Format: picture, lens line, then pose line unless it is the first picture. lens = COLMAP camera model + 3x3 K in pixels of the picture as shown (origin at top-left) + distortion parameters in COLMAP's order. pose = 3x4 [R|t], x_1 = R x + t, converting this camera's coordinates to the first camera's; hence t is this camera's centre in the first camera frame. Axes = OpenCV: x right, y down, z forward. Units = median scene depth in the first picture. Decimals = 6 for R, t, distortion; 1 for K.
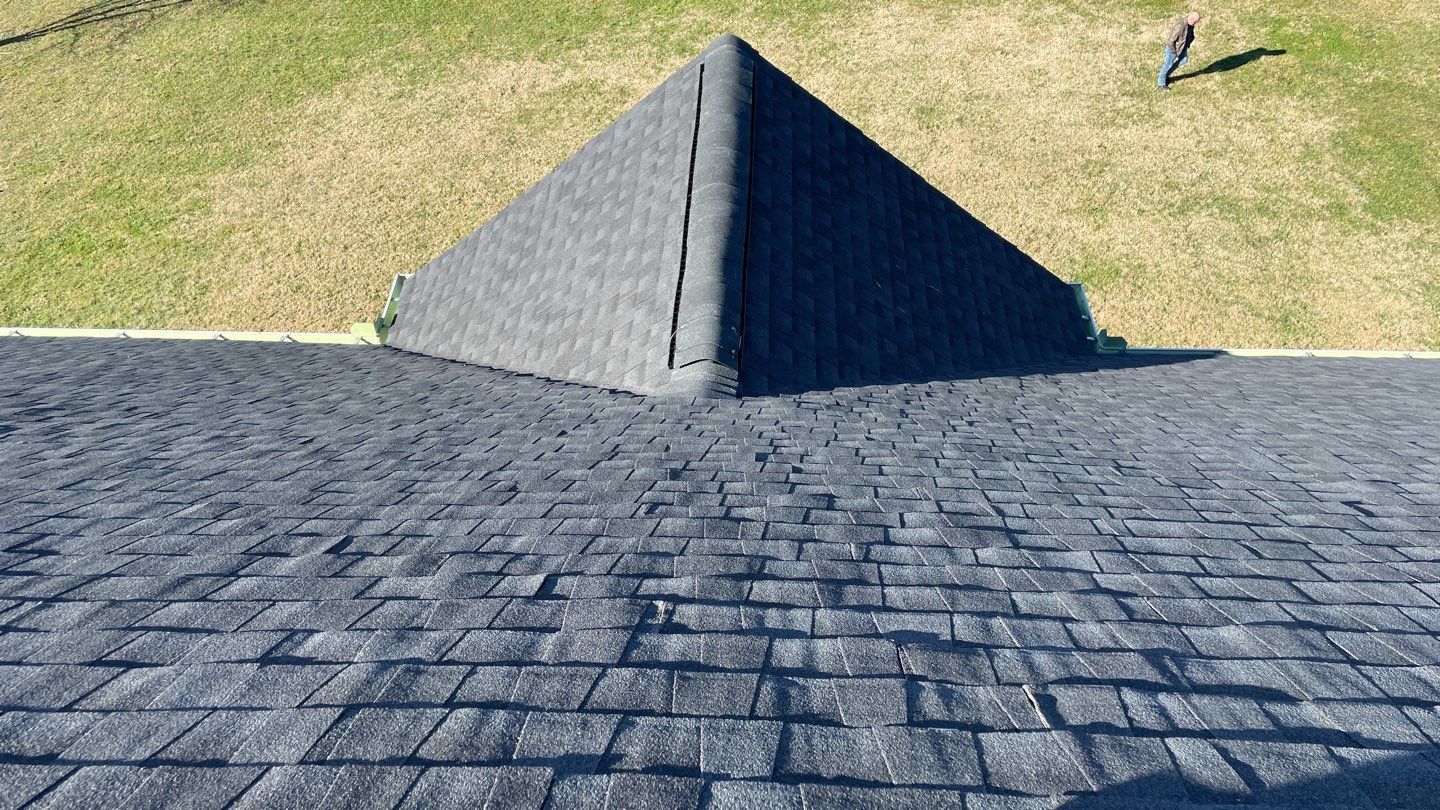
lens RADIAL K [[1070.1, 0, 718.0], [0, 1070.1, 407.3], [0, 0, 1]] dist [0.078180, -0.100480]
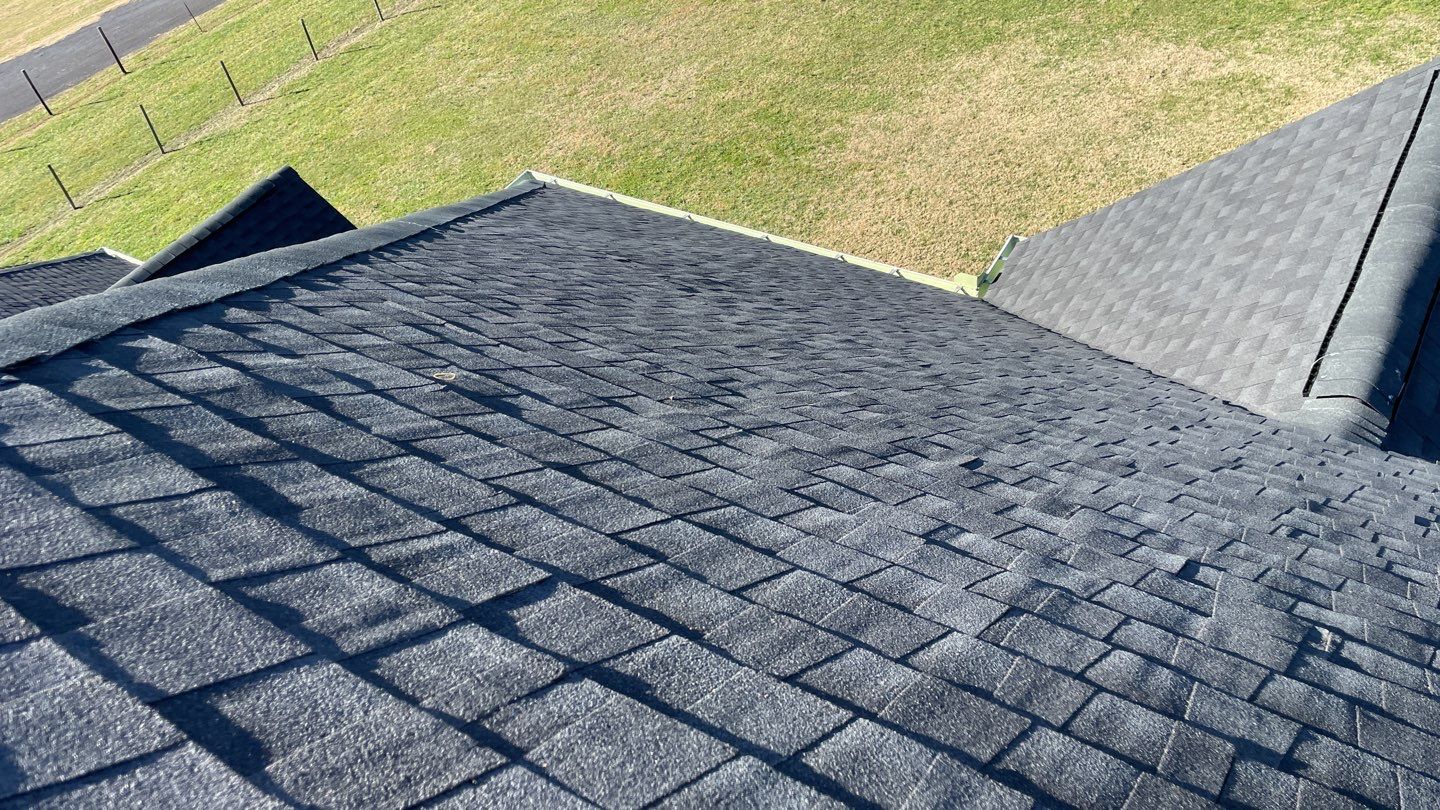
lens RADIAL K [[1070.1, 0, 735.5], [0, 1070.1, 406.2], [0, 0, 1]] dist [0.078180, -0.100480]
pose [[0.854413, 0.280286, -0.437515, -0.050054], [-0.270860, 0.958832, 0.085302, 0.022295], [0.443412, 0.045622, 0.895156, -0.015909]]
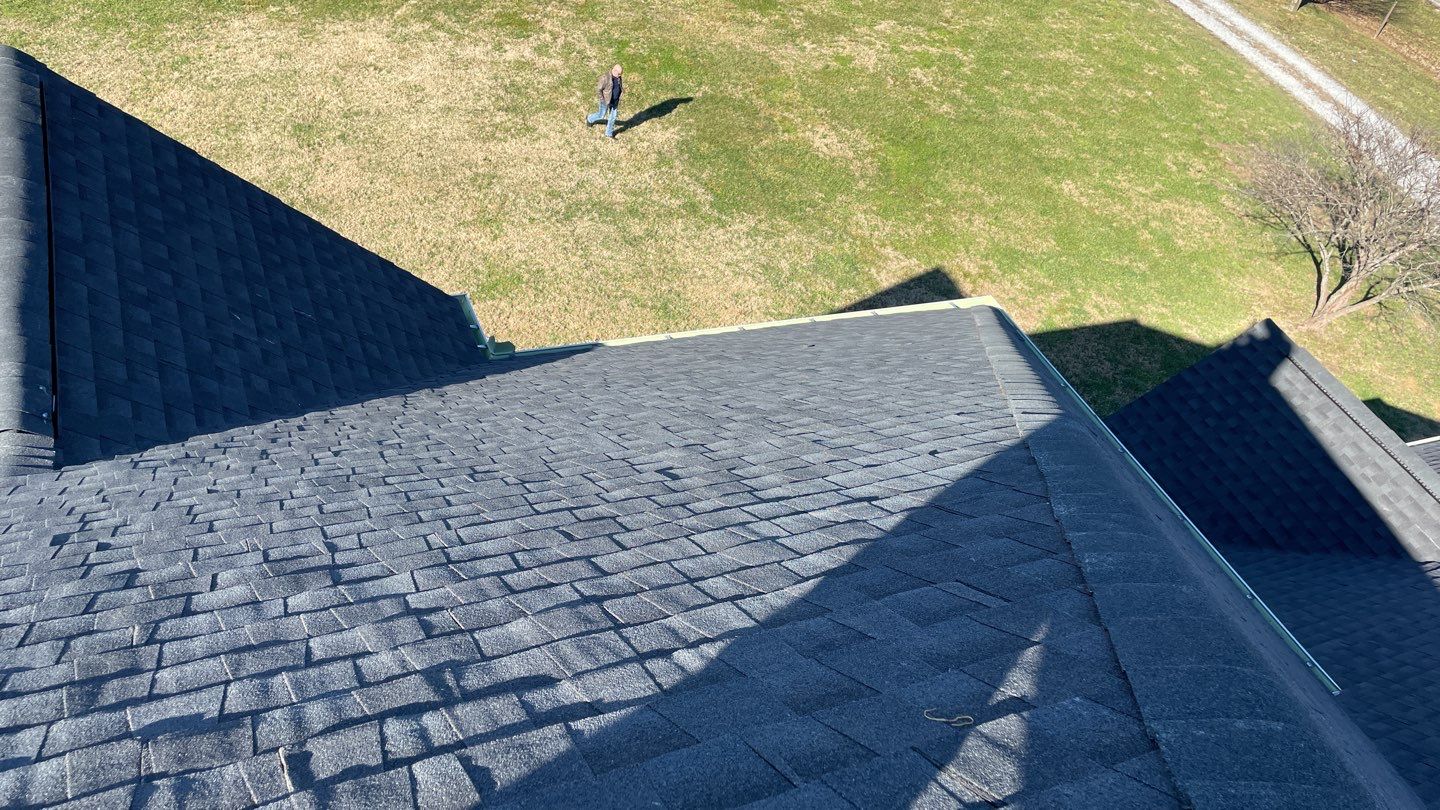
lens RADIAL K [[1070.1, 0, 718.8], [0, 1070.1, 399.8], [0, 0, 1]] dist [0.078180, -0.100480]
pose [[0.866218, -0.148088, 0.477217, 0.065874], [0.157809, 0.987269, 0.019919, 0.002095], [-0.474091, 0.058055, 0.878560, 0.000665]]
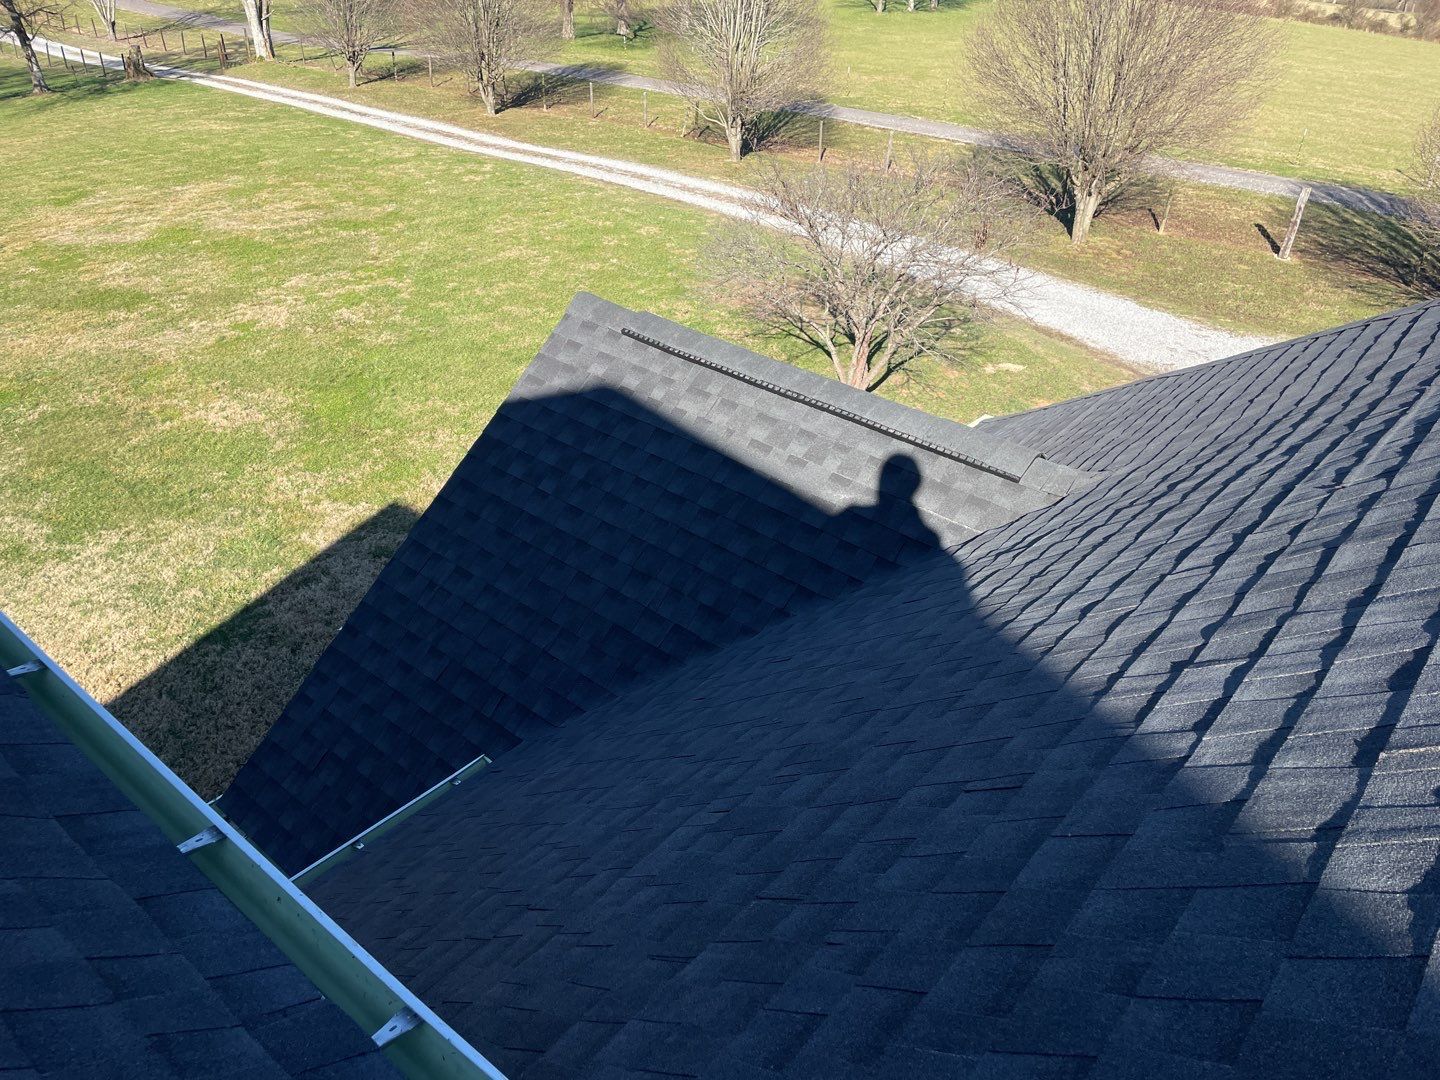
lens RADIAL K [[1069.3, 0, 718.1], [0, 1069.3, 554.6], [0, 0, 1]] dist [0.075088, -0.094395]
pose [[0.592399, -0.374859, 0.713123, 0.845034], [0.541831, 0.840447, -0.008317, 0.286007], [-0.596224, 0.391318, 0.700990, 0.375387]]
